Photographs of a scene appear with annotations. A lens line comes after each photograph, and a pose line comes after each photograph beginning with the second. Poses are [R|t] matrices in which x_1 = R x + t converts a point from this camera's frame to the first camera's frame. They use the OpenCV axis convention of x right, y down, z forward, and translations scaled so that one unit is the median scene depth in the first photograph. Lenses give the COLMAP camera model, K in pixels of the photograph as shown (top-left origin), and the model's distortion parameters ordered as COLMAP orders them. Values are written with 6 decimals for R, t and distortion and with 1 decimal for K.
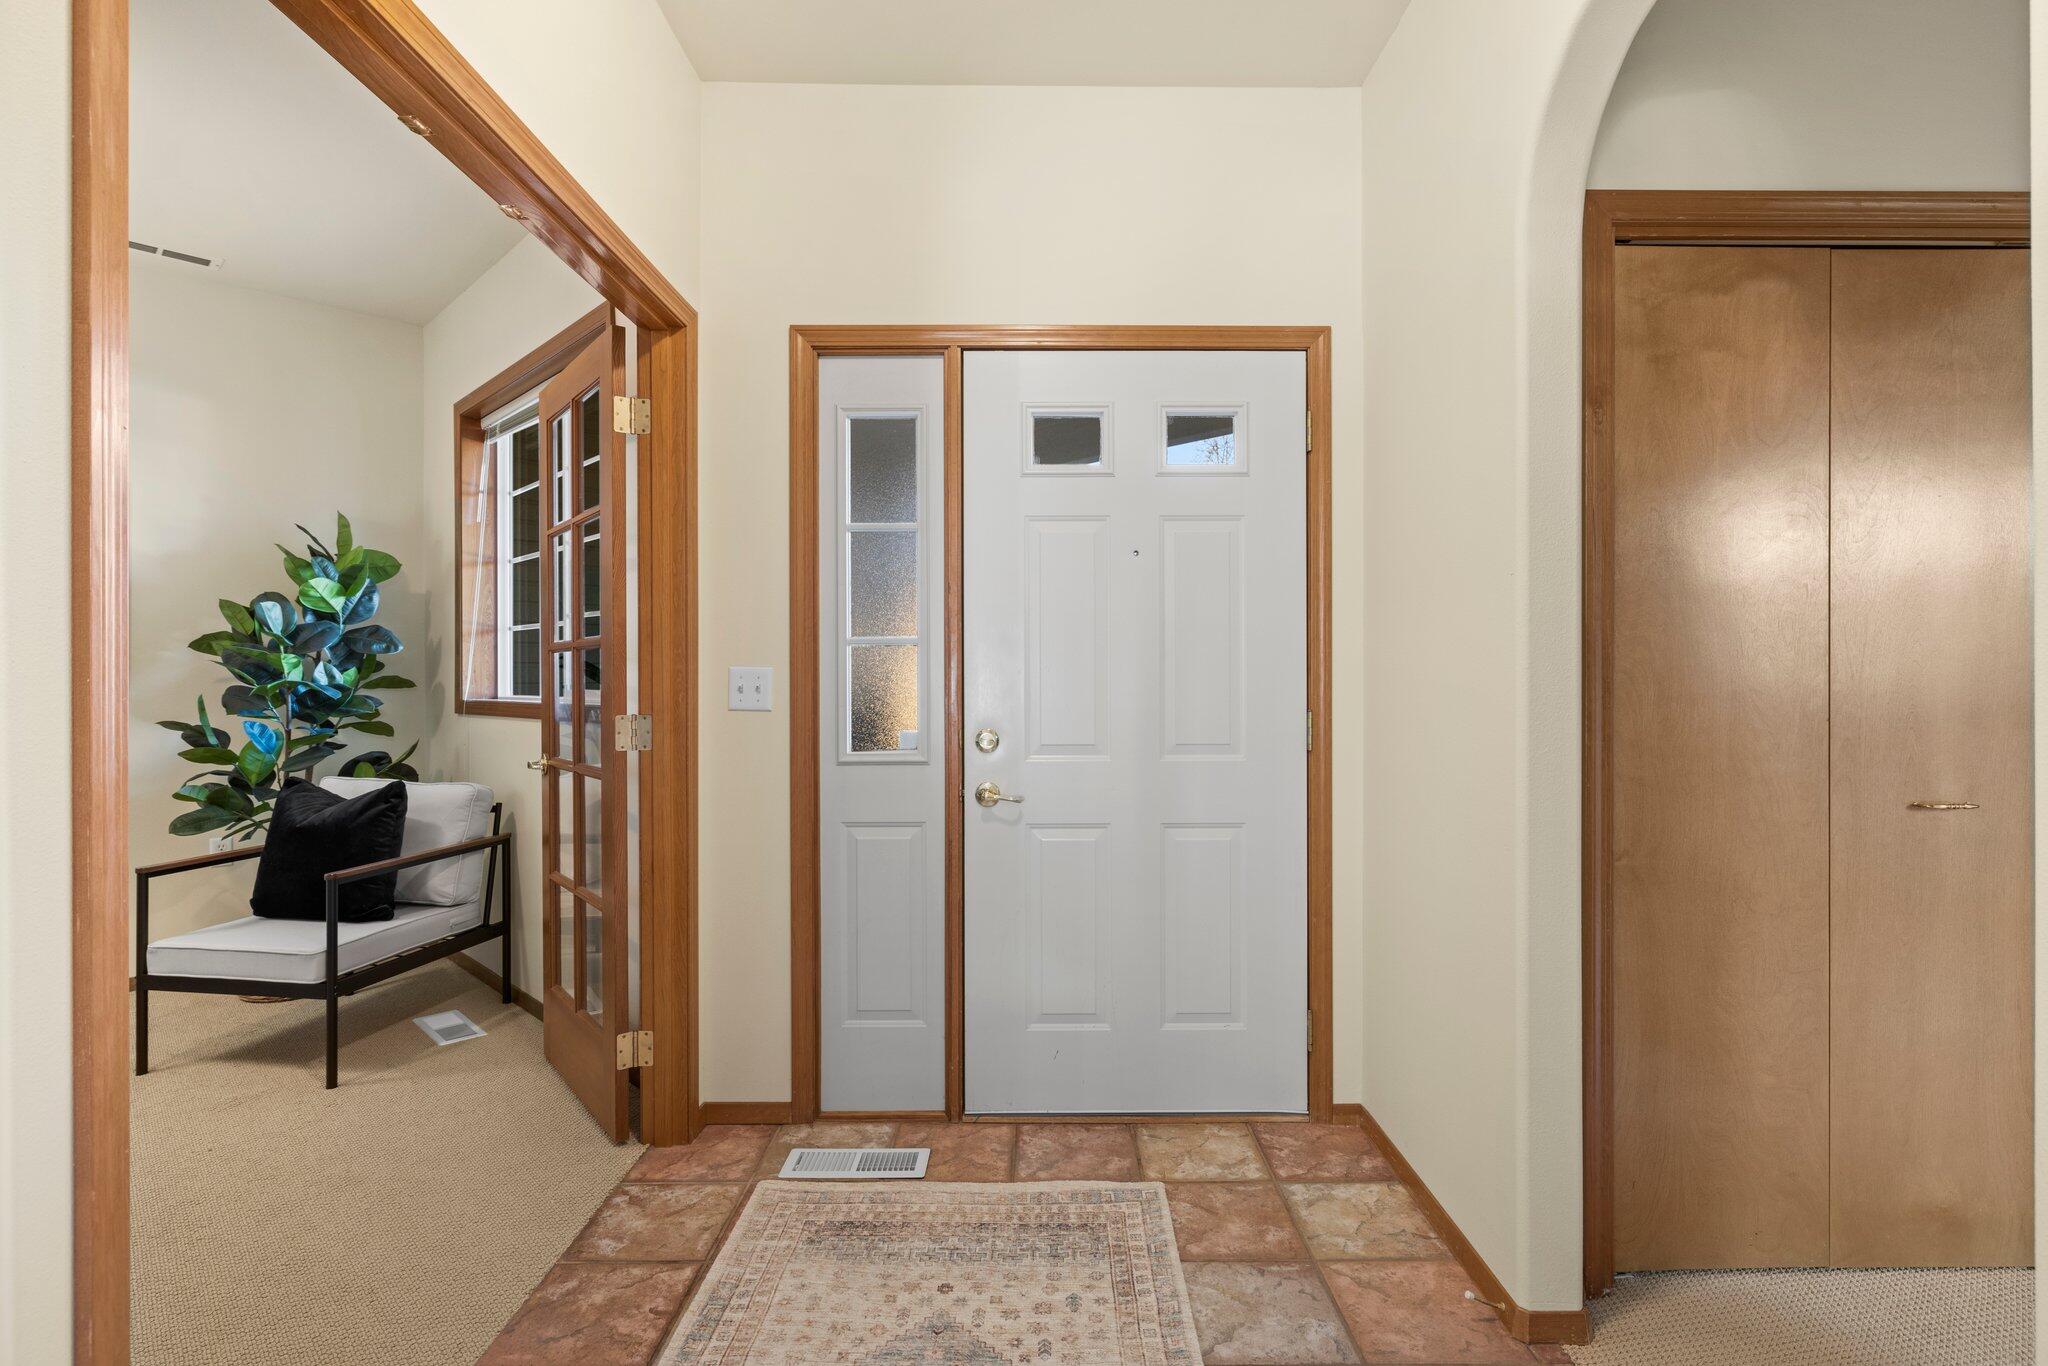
lens RADIAL K [[983.9, 0, 1024.0], [0, 983.9, 683.0], [0, 0, 1]] dist [-0.002008, -0.000428]
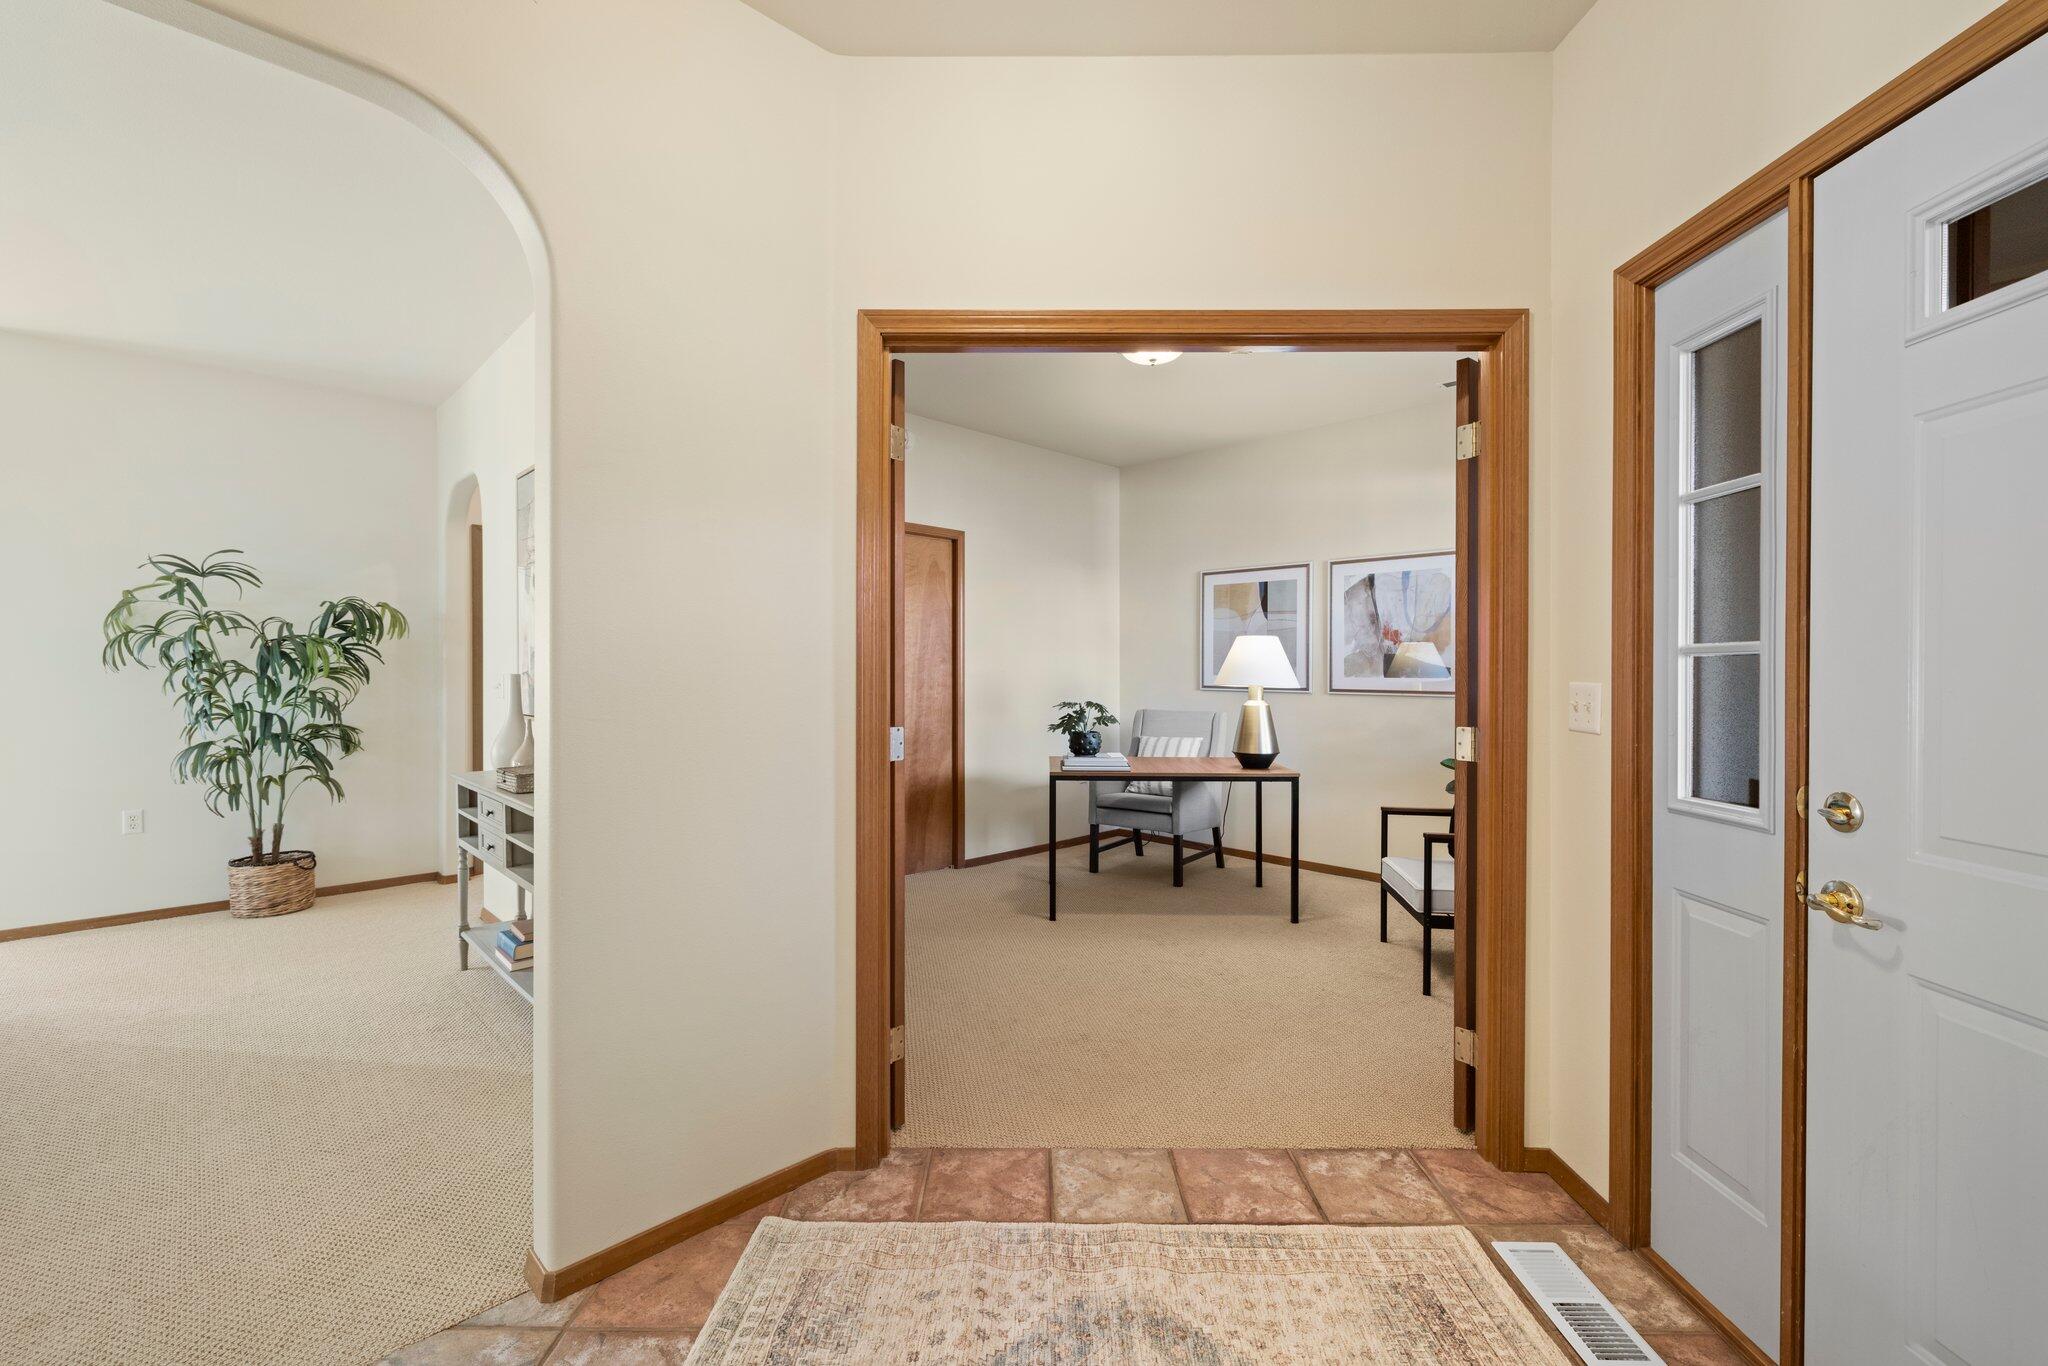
lens RADIAL K [[855.6, 0, 1026.6], [0, 855.6, 674.9], [0, 0, 1]] dist [0.001498, 0.000188]
pose [[-0.008000, 0.006282, -0.999948, 0.515356], [-0.005447, 0.999965, 0.006326, -0.026867], [0.999953, 0.005497, -0.007965, 0.536945]]
